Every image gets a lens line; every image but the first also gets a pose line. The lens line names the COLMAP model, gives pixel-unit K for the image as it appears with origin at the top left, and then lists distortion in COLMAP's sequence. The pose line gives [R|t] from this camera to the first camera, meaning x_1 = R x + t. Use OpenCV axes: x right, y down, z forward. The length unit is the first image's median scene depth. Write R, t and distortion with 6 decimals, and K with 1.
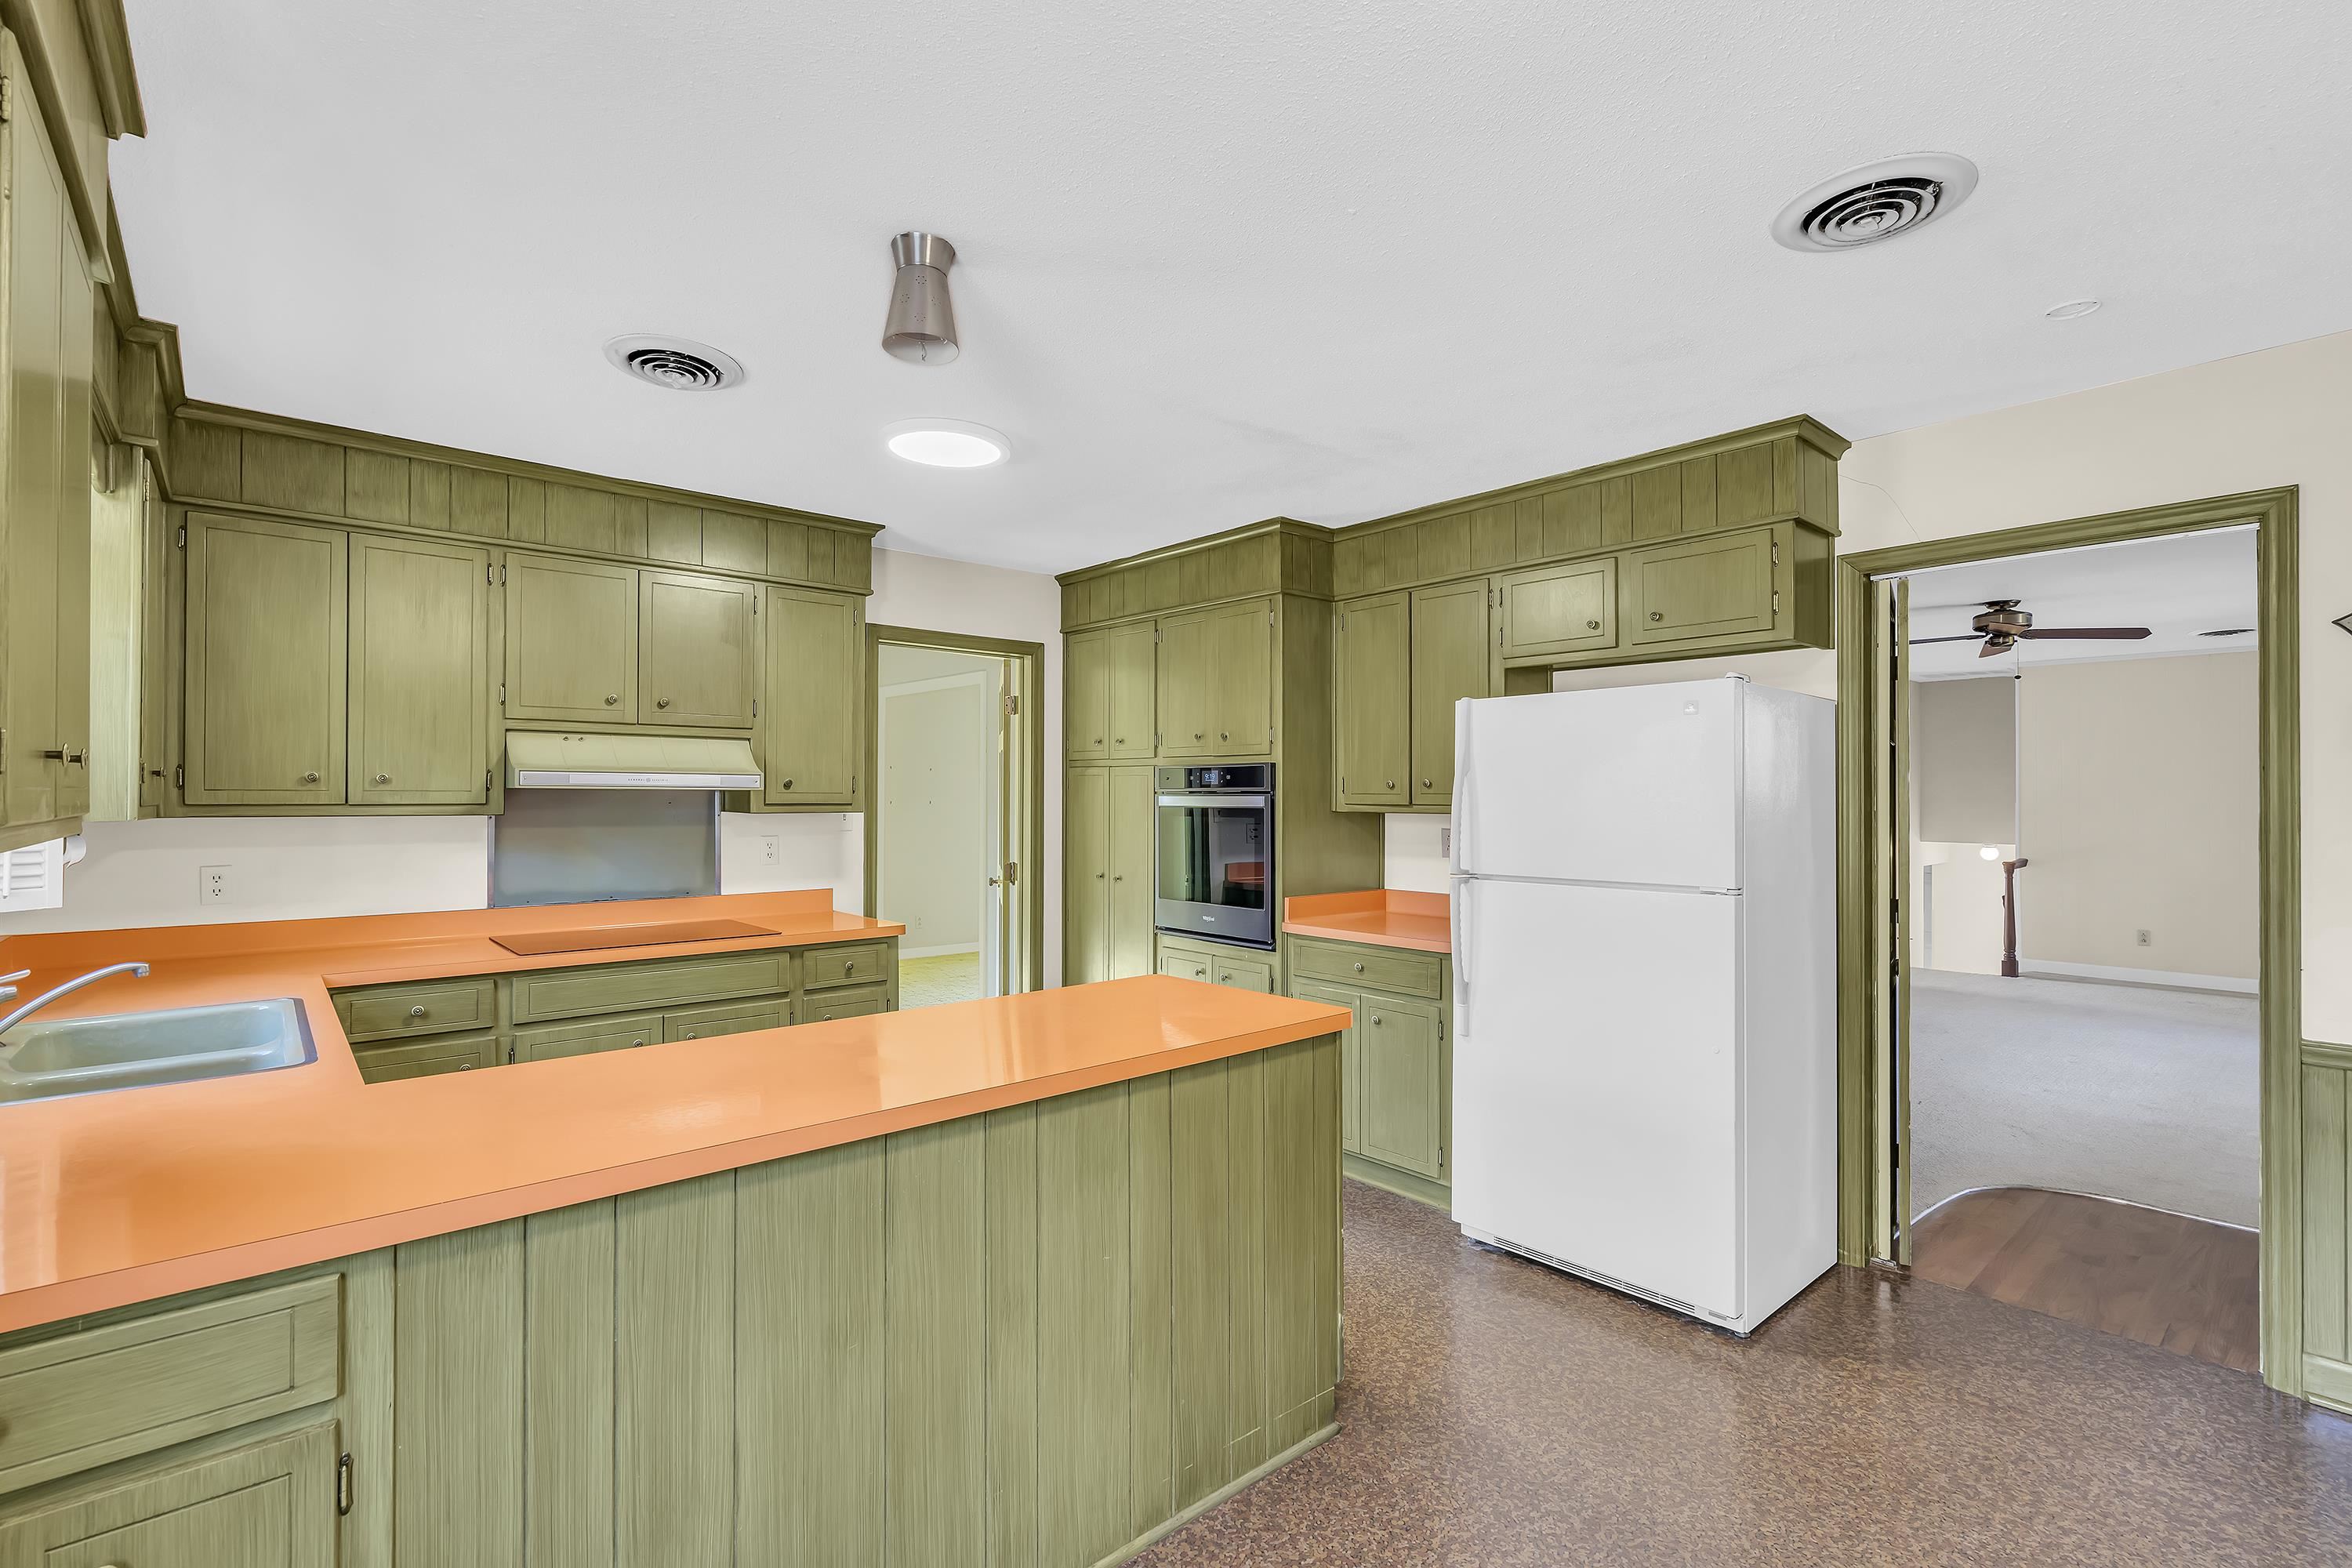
lens RADIAL K [[1067.5, 0, 1160.2], [0, 1067.5, 783.1], [0, 0, 1]] dist [-0.000211, 0.000394]
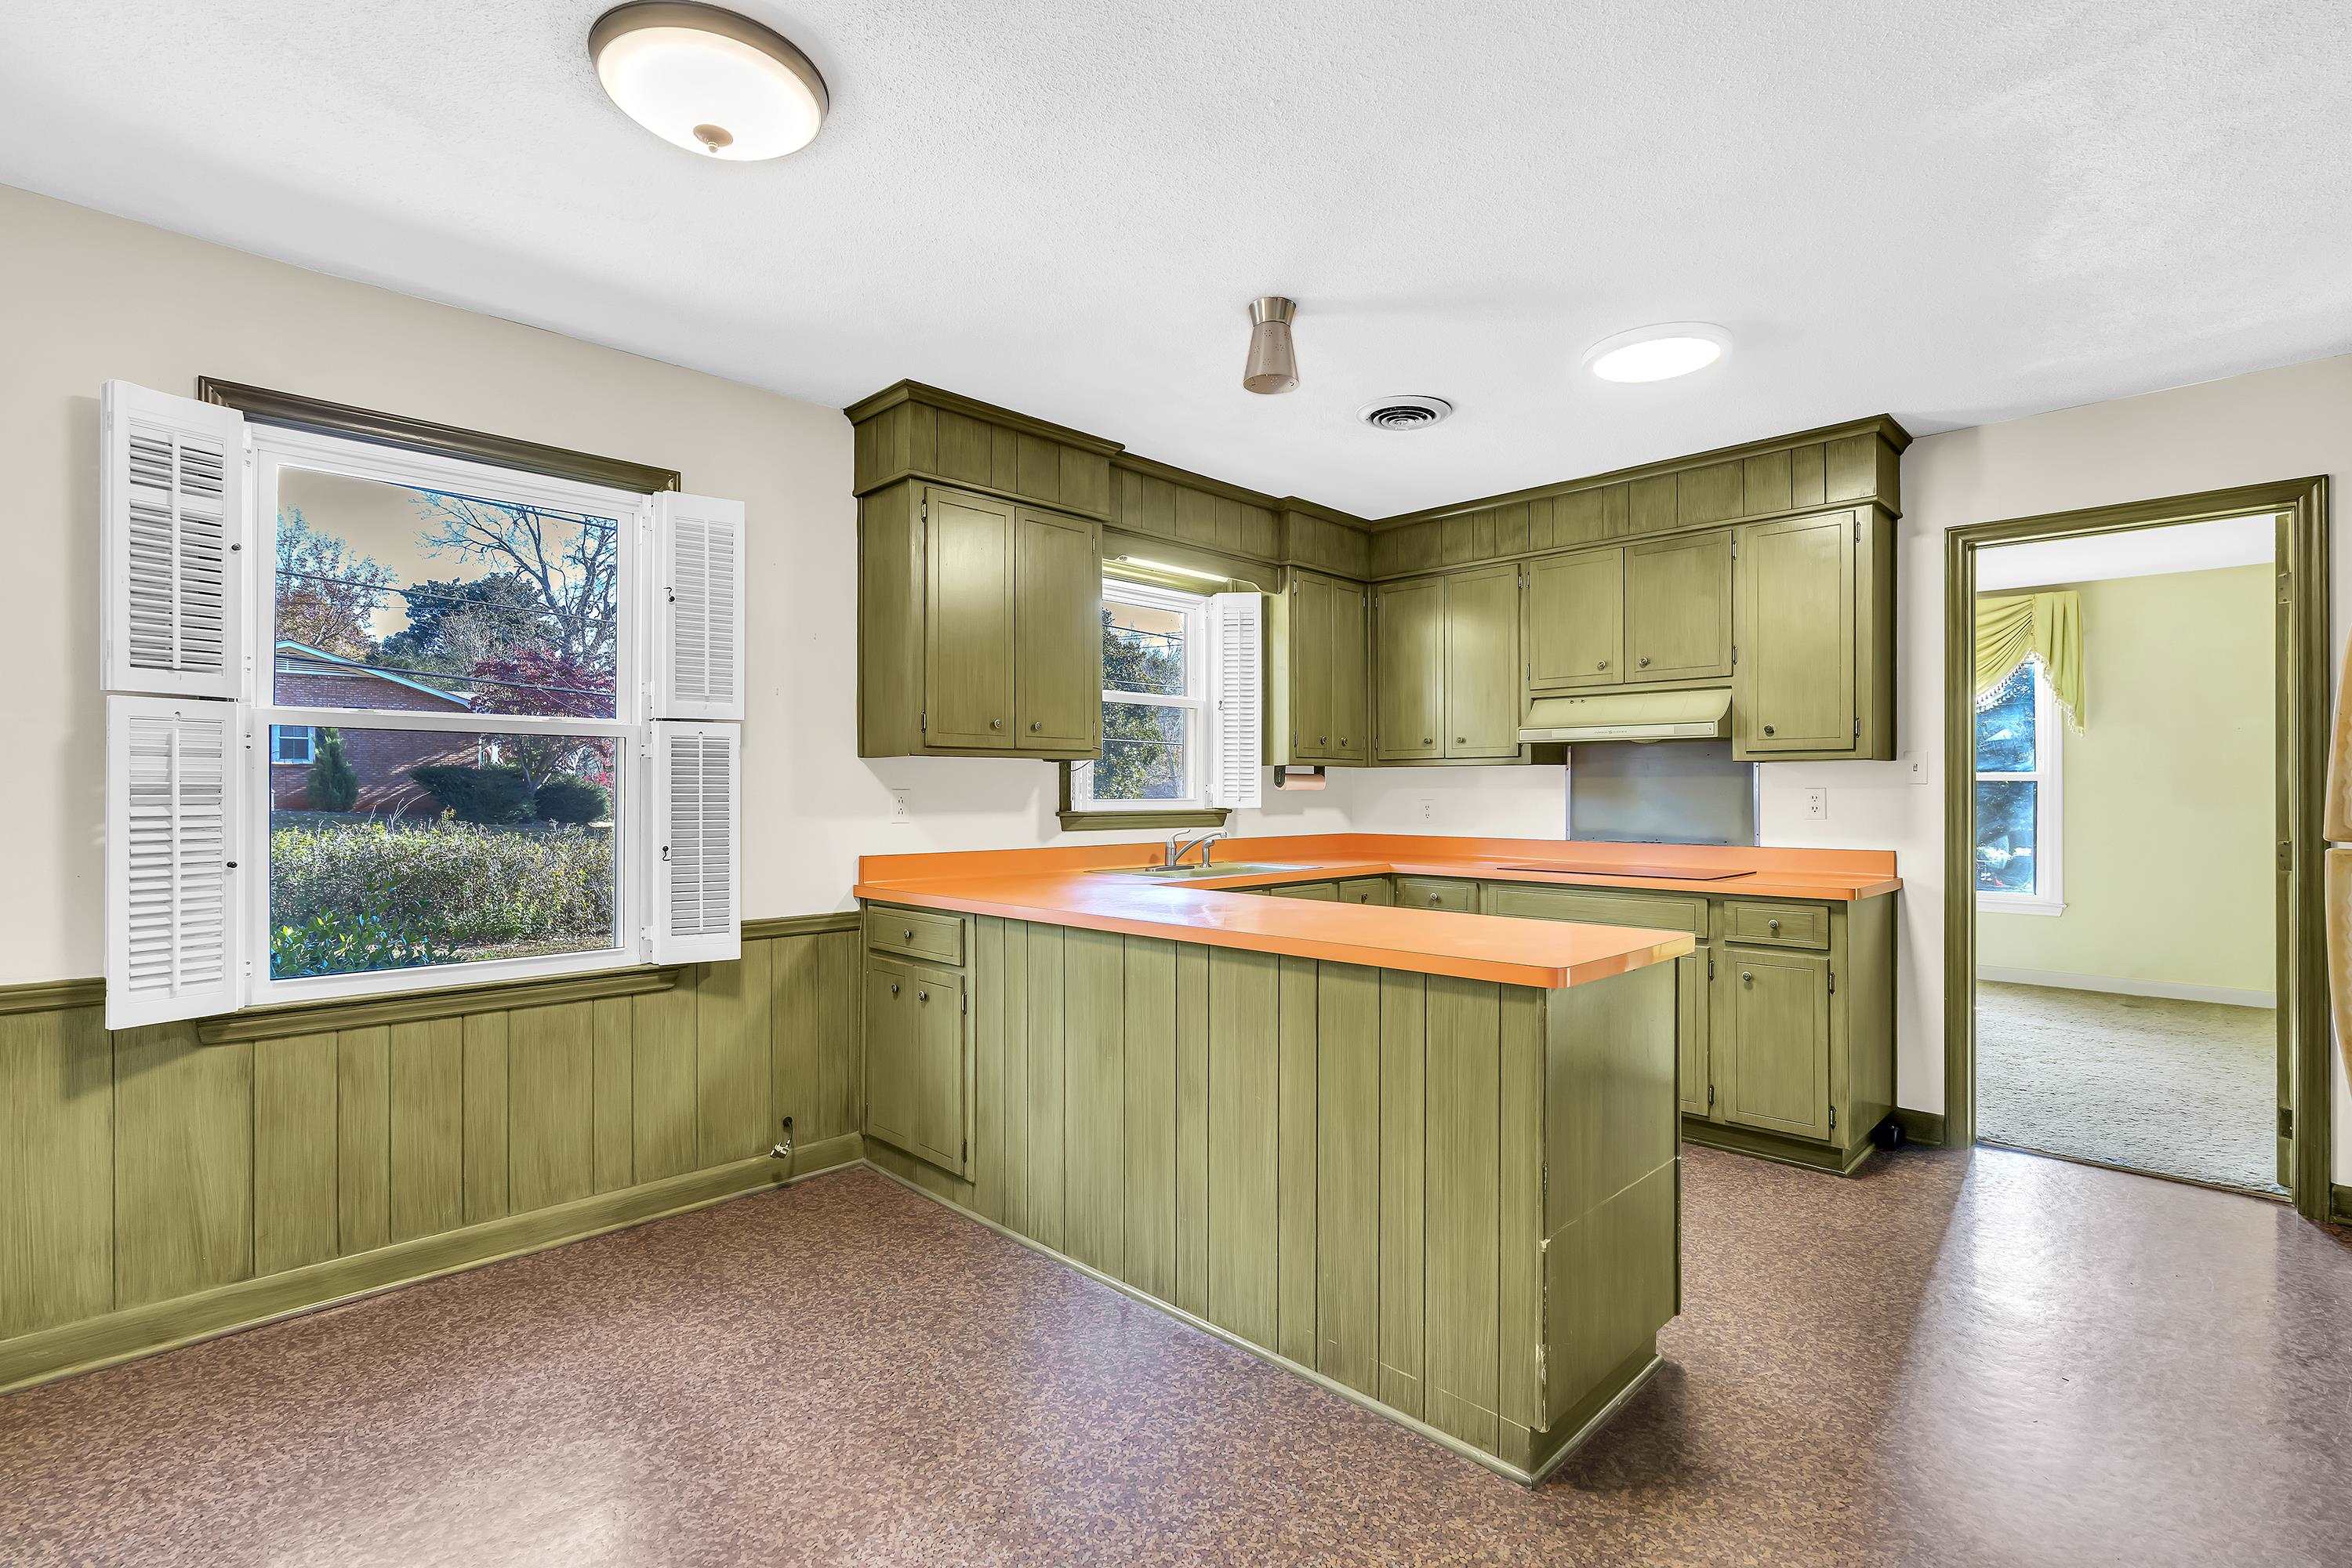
lens RADIAL K [[1067.5, 0, 1172.7], [0, 1067.5, 791.2], [0, 0, 1]] dist [-0.000211, 0.000394]
pose [[0.078078, -0.000819, -0.996947, 0.627439], [0.011756, 0.999931, 0.000099, 0.055163], [0.996878, -0.011728, 0.078082, 0.449948]]
